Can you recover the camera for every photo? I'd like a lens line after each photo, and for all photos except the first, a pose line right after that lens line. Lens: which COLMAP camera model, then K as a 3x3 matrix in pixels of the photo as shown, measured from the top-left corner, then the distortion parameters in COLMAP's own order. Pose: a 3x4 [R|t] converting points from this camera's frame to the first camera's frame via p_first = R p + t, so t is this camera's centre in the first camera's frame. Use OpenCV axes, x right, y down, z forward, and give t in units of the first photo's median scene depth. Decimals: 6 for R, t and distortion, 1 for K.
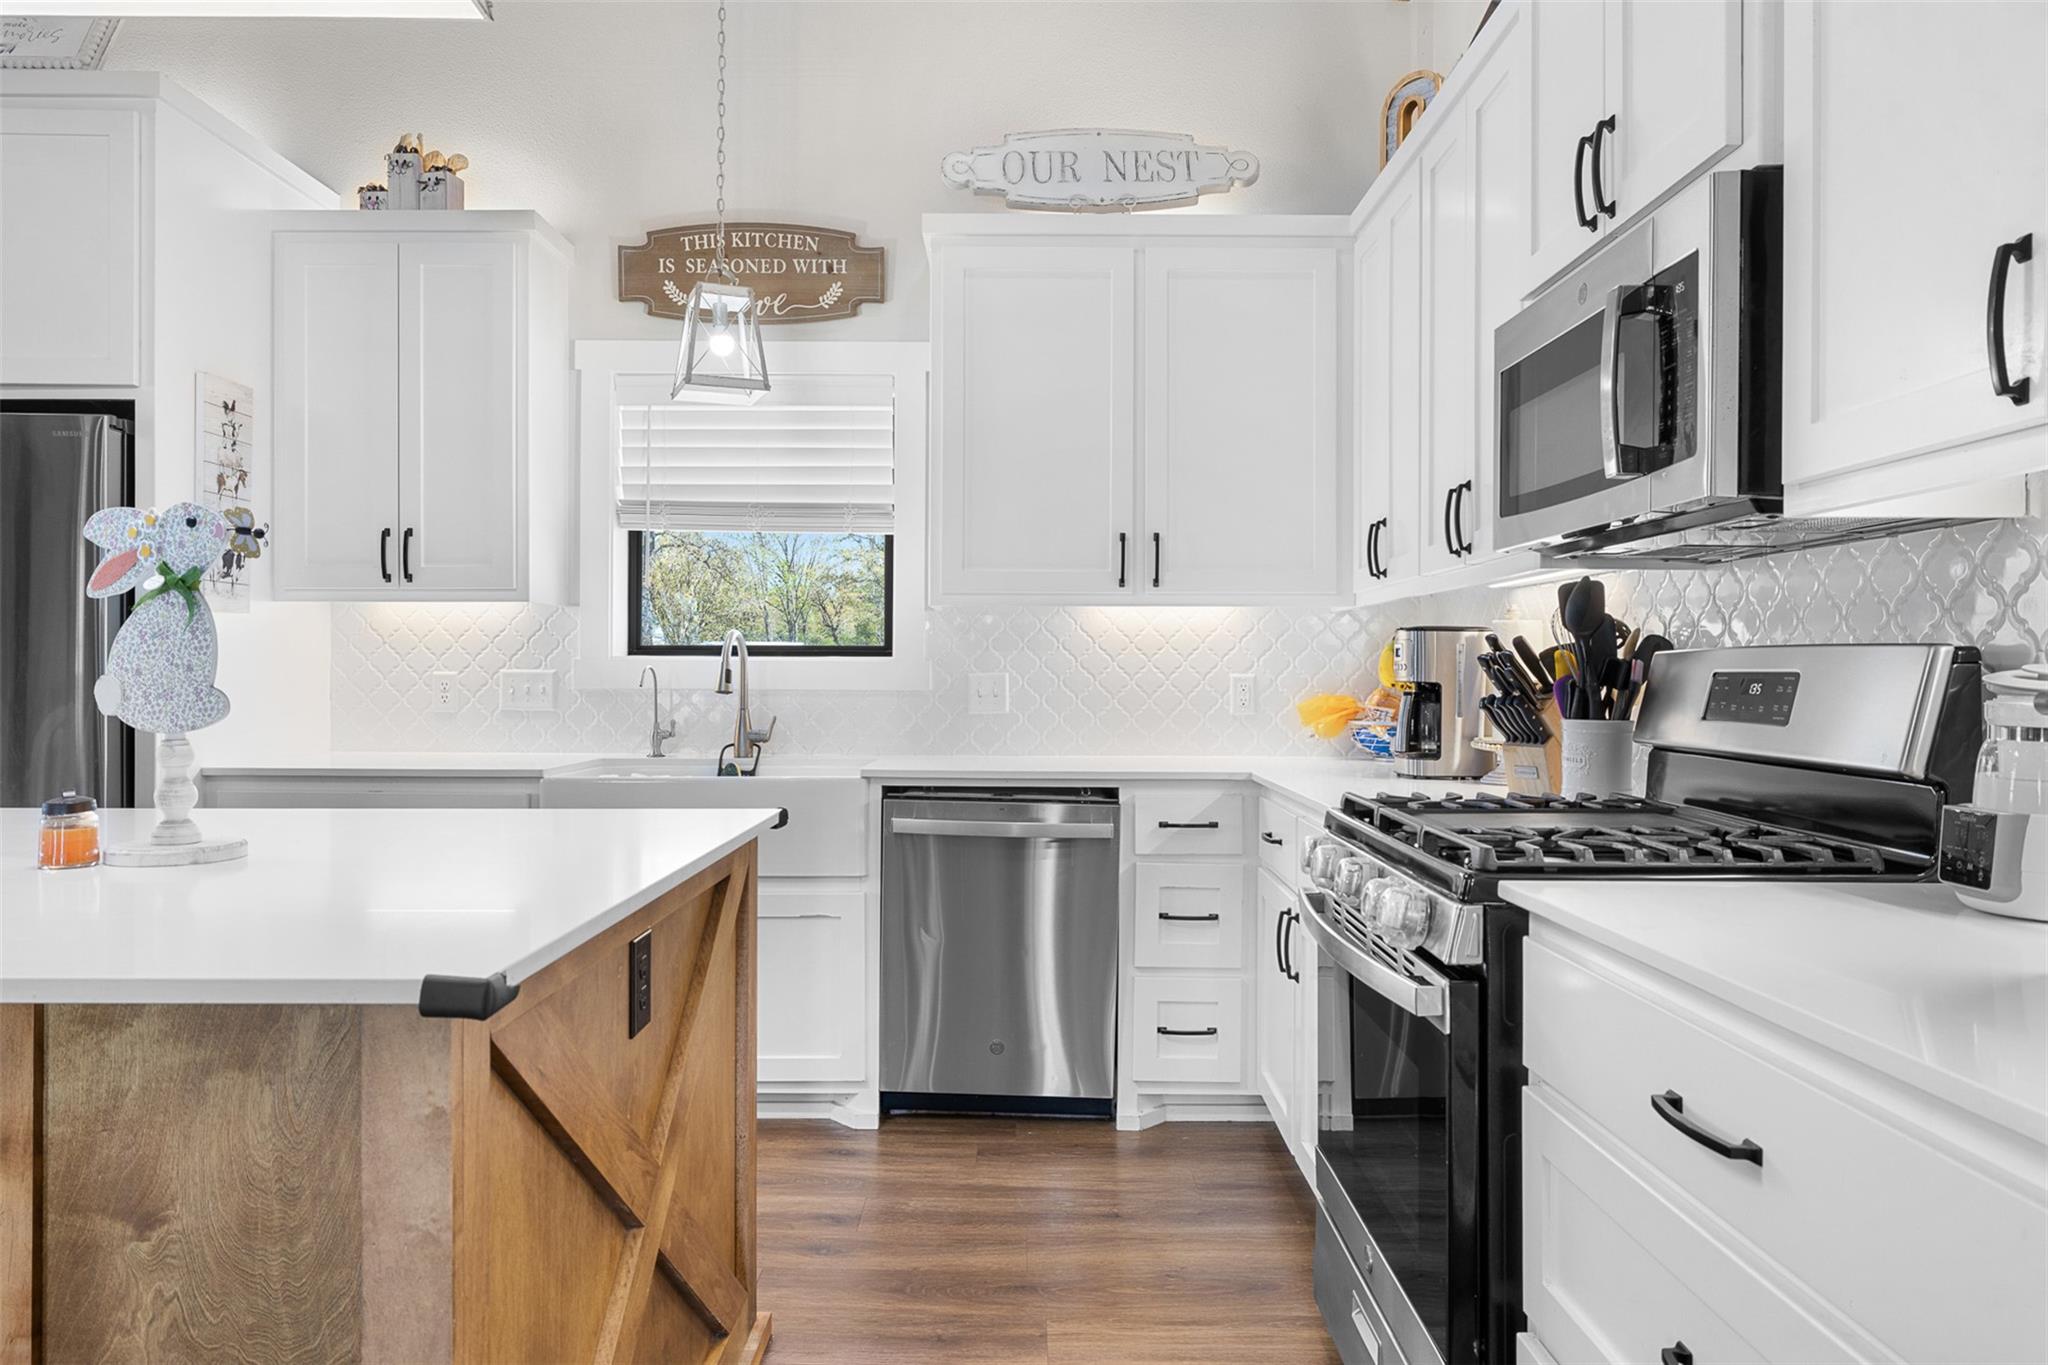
lens RADIAL K [[1328.6, 0, 1015.2], [0, 1328.6, 663.3], [0, 0, 1]] dist [0.002151, -0.000988]
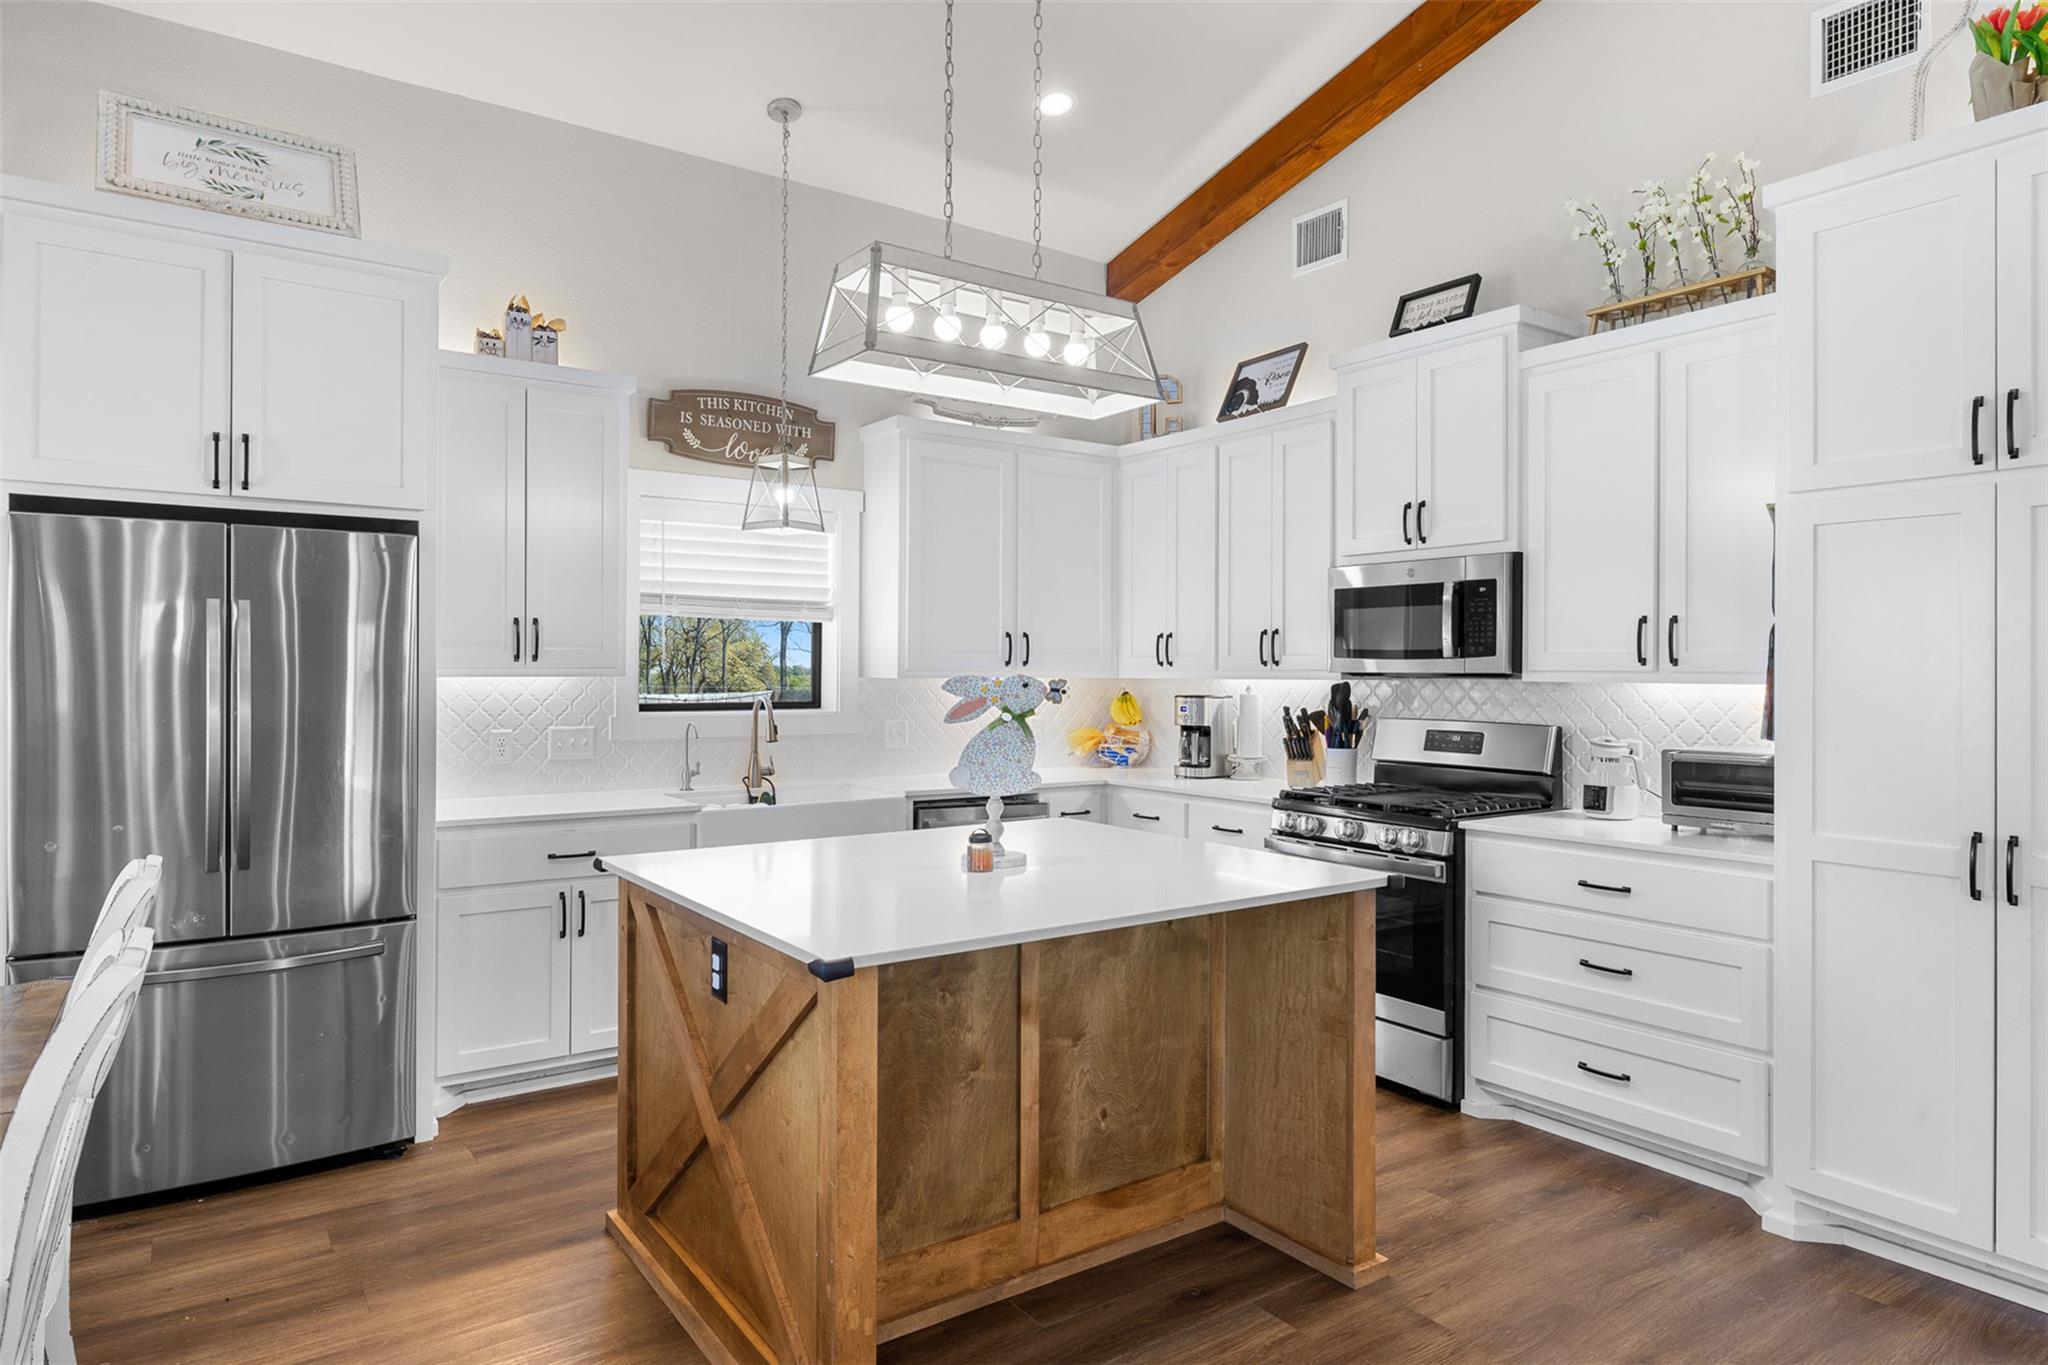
lens RADIAL K [[1209.5, 0, 1025.1], [0, 1209.5, 666.4], [0, 0, 1]] dist [-0.004898, 0.001224]
pose [[0.816532, 0.000991, 0.577300, -1.019675], [-0.004708, 0.999977, 0.004943, -0.089326], [-0.577282, -0.006754, 0.816517, -0.263964]]
